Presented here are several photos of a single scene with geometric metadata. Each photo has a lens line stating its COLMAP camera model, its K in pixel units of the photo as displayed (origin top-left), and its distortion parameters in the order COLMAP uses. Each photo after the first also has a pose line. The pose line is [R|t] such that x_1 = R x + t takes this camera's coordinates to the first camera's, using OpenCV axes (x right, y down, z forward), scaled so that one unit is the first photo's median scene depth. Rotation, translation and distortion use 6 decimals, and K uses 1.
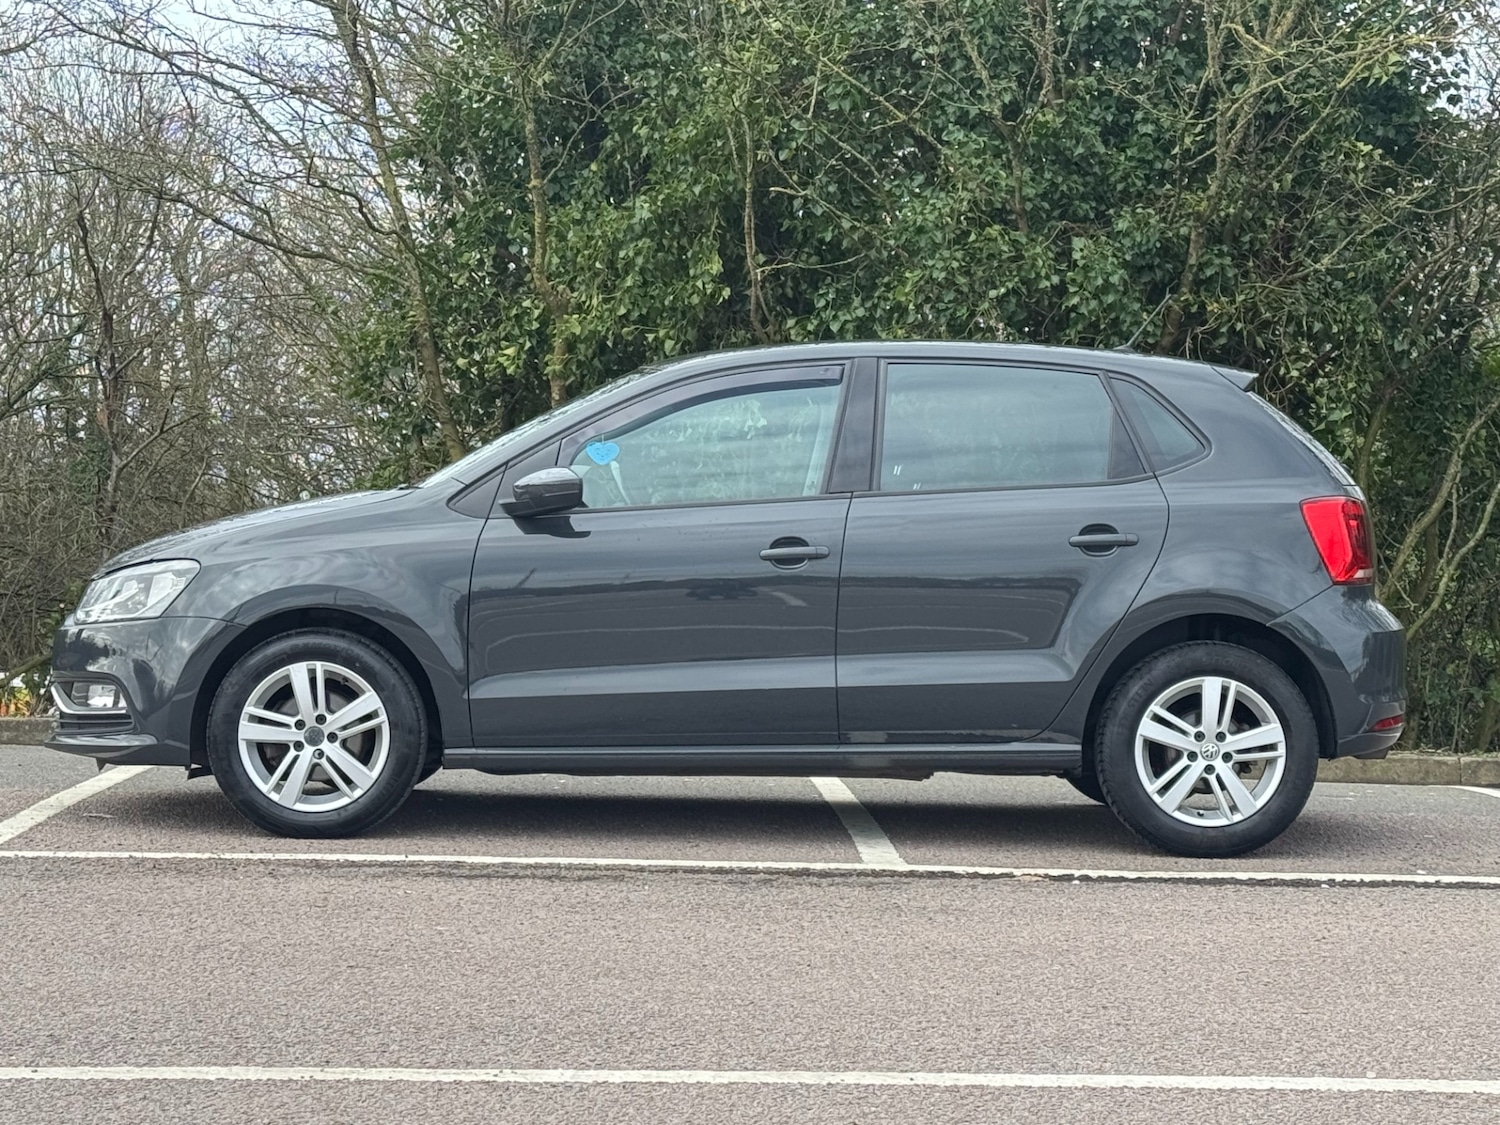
lens RADIAL K [[3558.9, 0, 750.0], [0, 3558.9, 562.5], [0, 0, 1]] dist [0.214972, 0.175470]
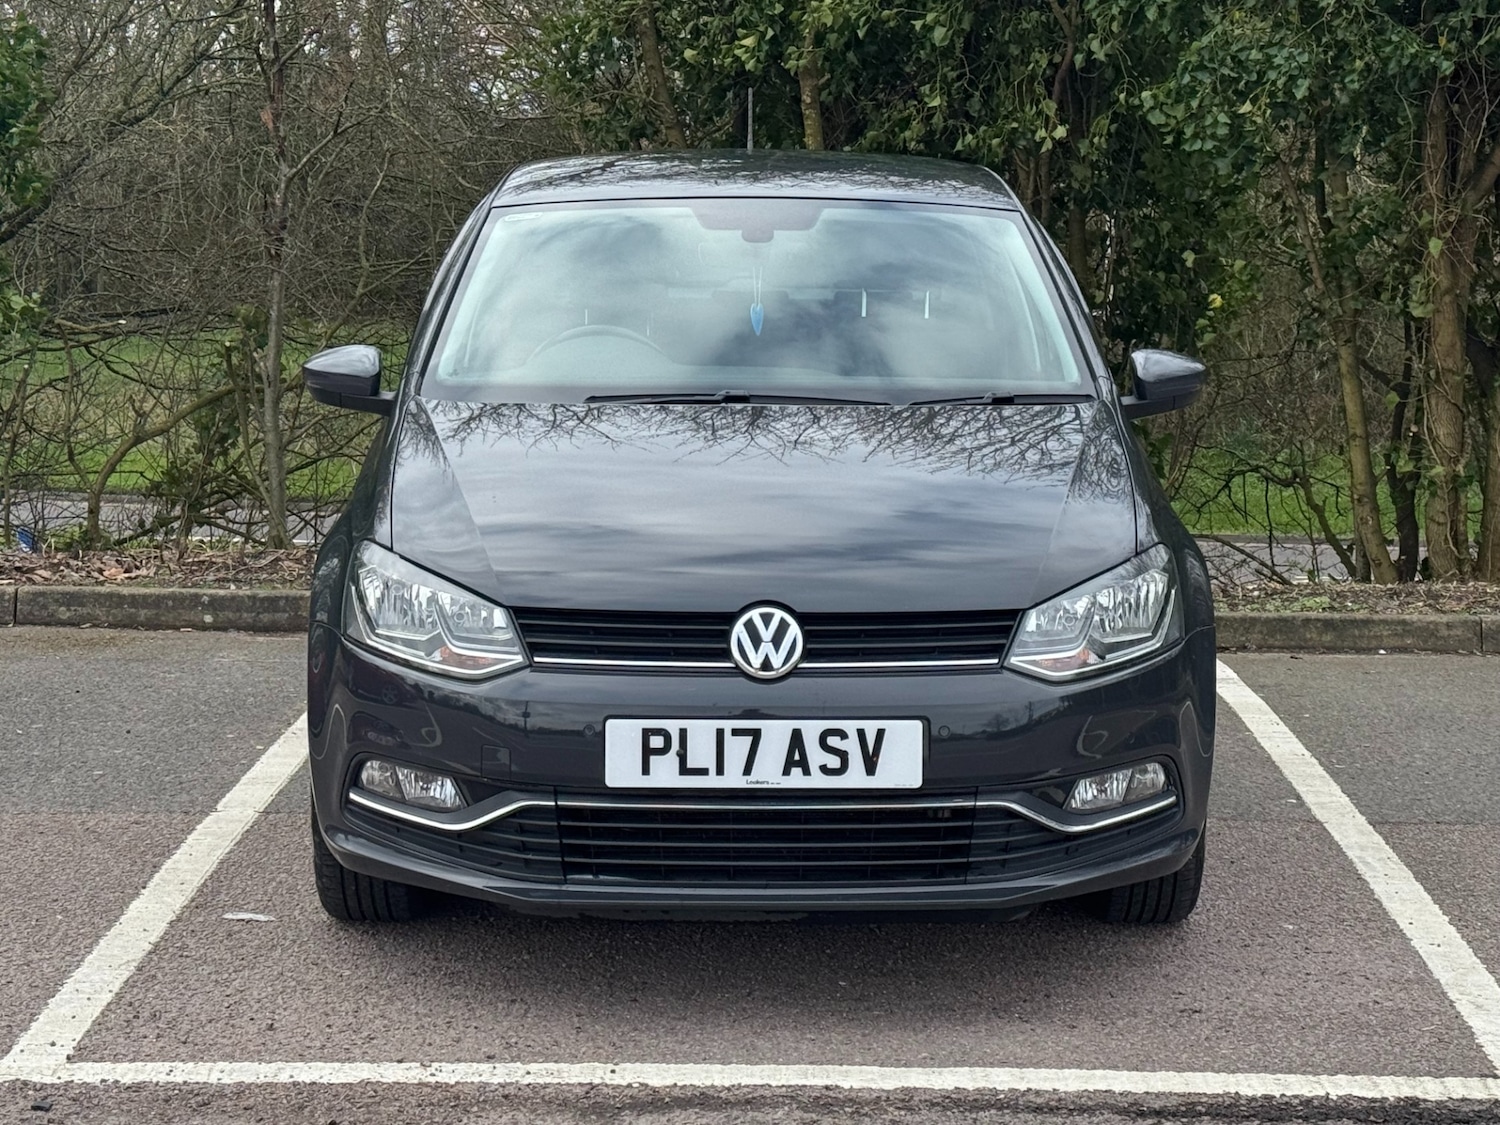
lens RADIAL K [[3312.0, 0, 737.6], [0, 3312.0, 555.9], [0, 0, 1]] dist [0.173760, -0.063559]
pose [[0.998818, -0.007914, -0.047961, -0.065327], [0.013821, 0.992172, 0.124112, -0.070838], [0.046603, -0.124628, 0.991108, 0.428045]]
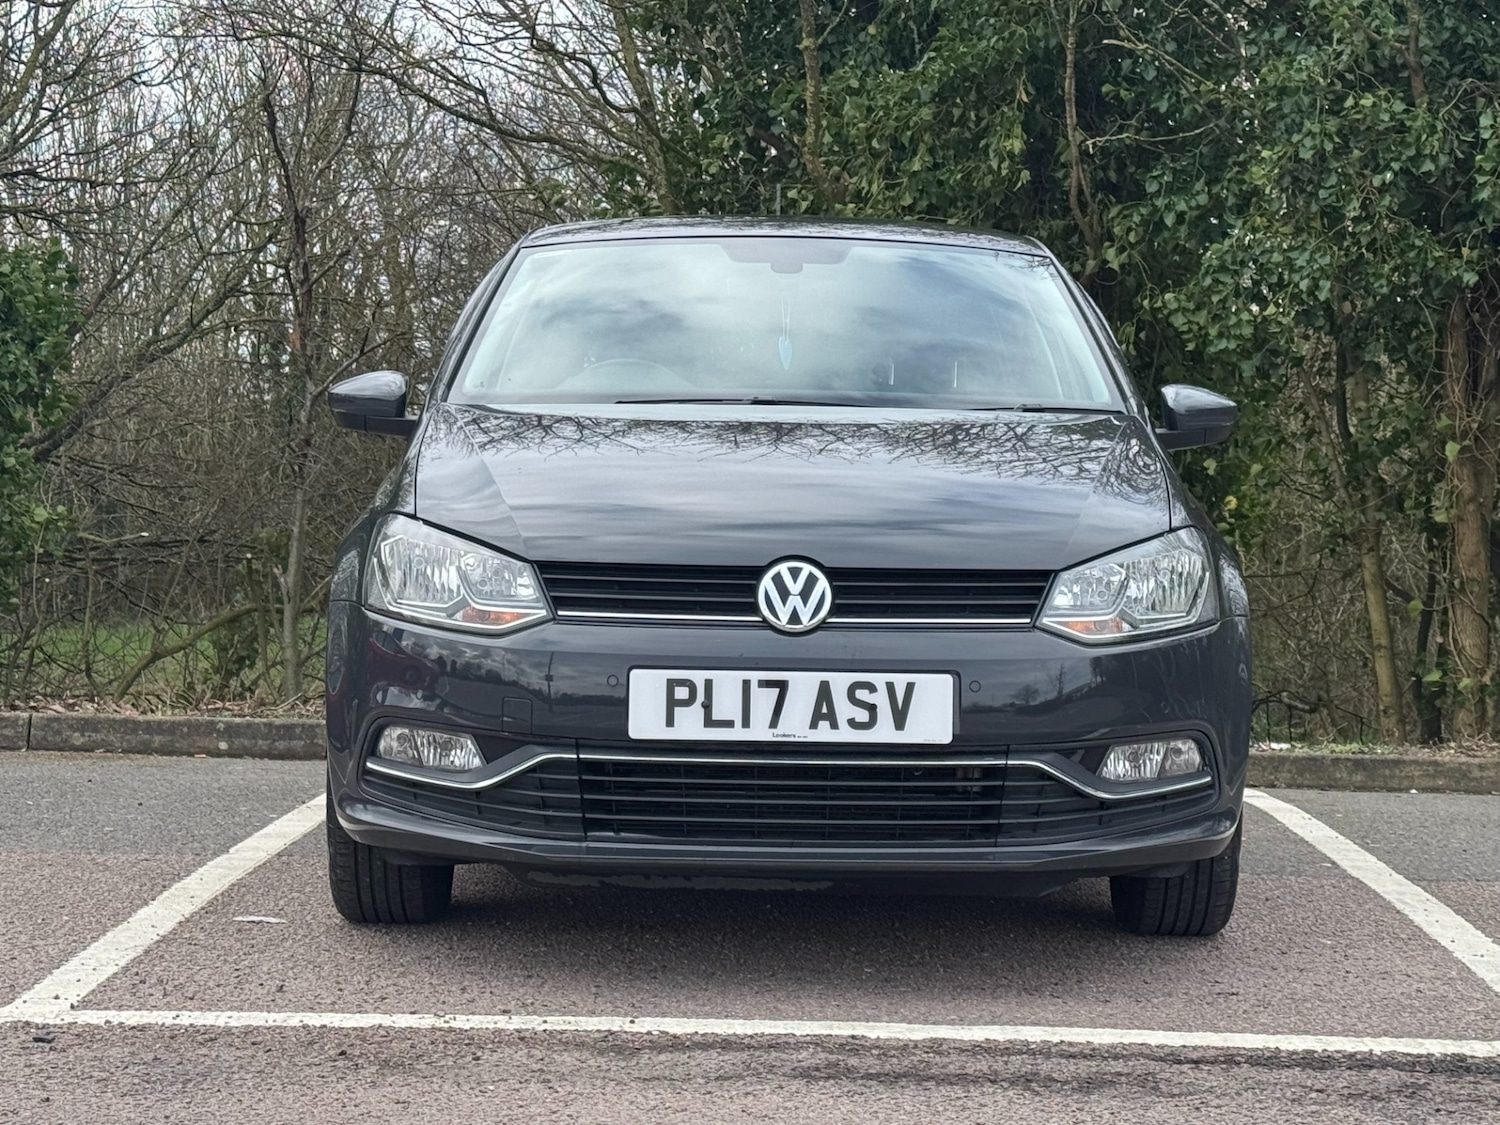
lens RADIAL K [[3312.0, 0, 737.6], [0, 3312.0, 555.9], [0, 0, 1]] dist [0.173760, -0.063559]
pose [[0.998632, -0.001706, -0.052253, -0.068052], [0.002683, 0.999823, 0.018635, -0.004727], [0.052212, -0.018750, 0.998460, 0.431609]]
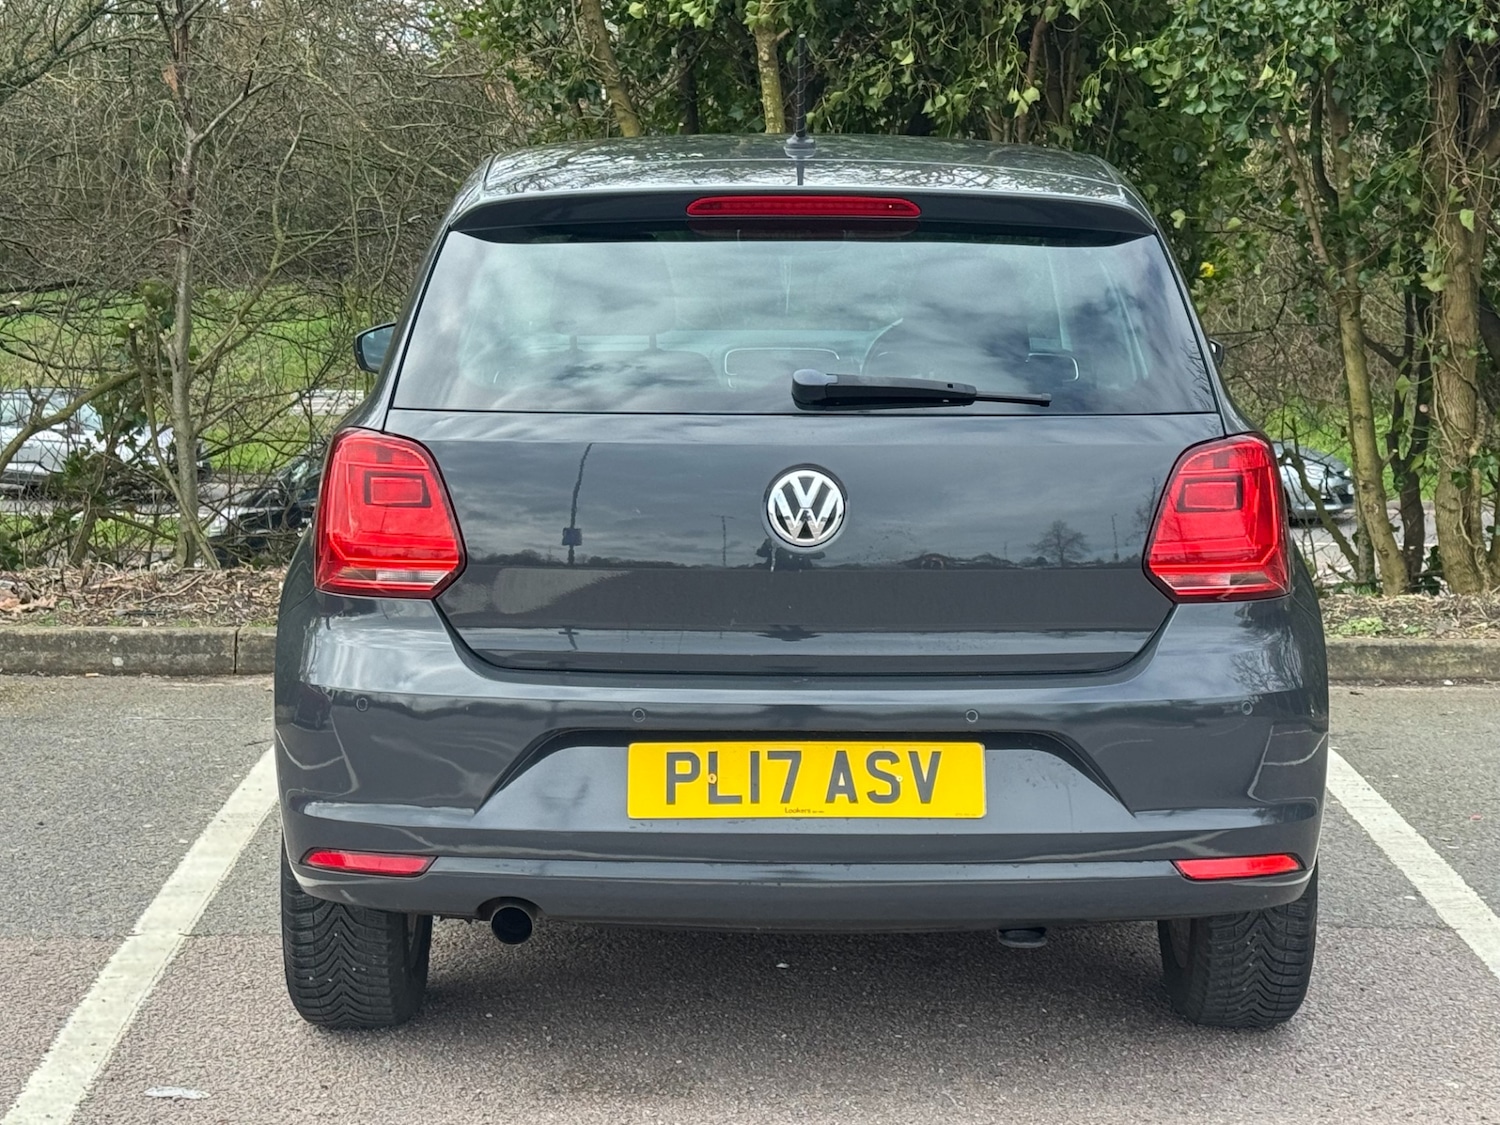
lens RADIAL K [[3315.6, 0, 750.0], [0, 3315.6, 562.5], [0, 0, 1]] dist [0.177704, -0.085977]
pose [[0.999675, -0.019170, -0.016803, -0.090403], [0.021373, 0.989547, 0.142617, -0.077972], [0.013893, -0.142930, 0.989635, 0.544351]]
